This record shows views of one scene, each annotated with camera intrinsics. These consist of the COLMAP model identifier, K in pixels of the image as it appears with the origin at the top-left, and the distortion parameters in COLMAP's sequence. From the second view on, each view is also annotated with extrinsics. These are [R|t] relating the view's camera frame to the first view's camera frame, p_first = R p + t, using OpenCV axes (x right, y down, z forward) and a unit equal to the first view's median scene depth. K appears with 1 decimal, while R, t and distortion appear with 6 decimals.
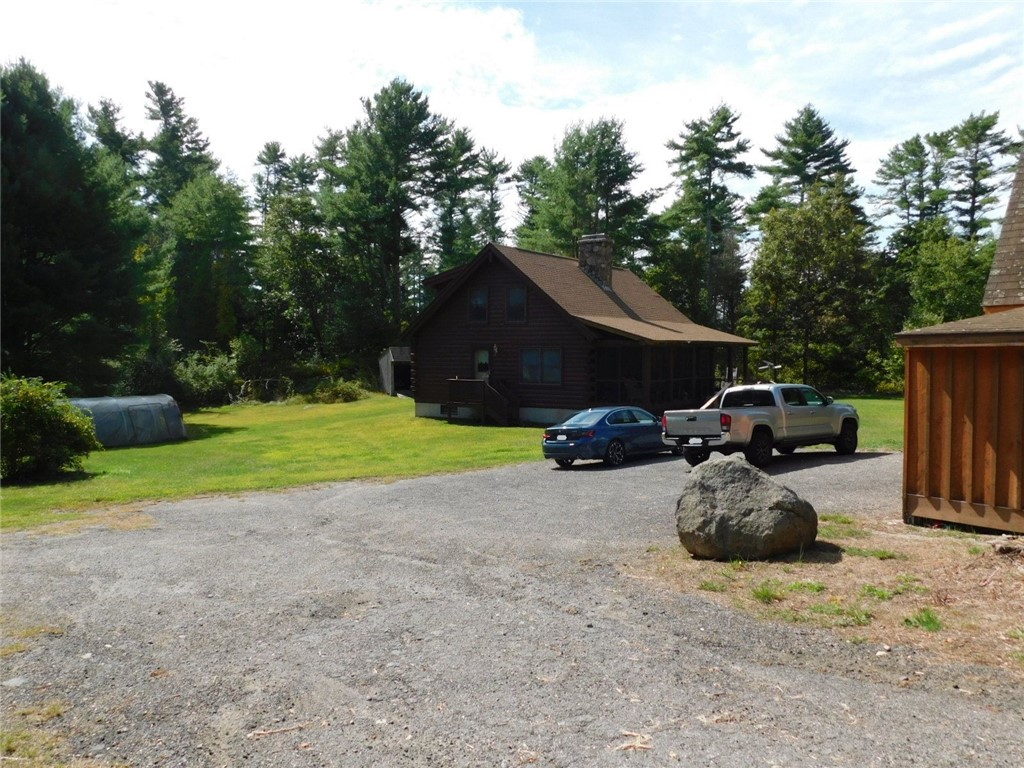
lens RADIAL K [[809.1, 0, 512.0], [0, 809.1, 384.0], [0, 0, 1]] dist [-0.010149, 0.001891]
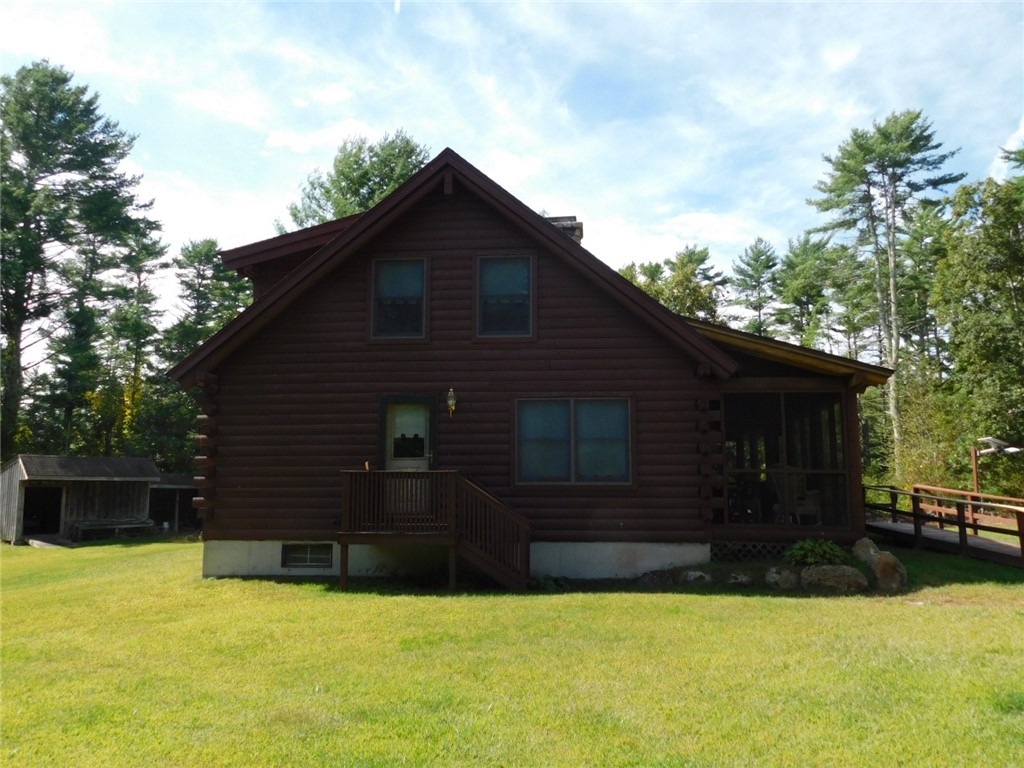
lens RADIAL K [[880.9, 0, 511.5], [0, 880.9, 367.2], [0, 0, 1]] dist [-0.008954, -0.005463]
pose [[0.910165, 0.065154, 0.409090, -0.074365], [0.014676, 0.981862, -0.189029, 0.010632], [-0.413986, 0.178052, 0.892700, 0.246600]]
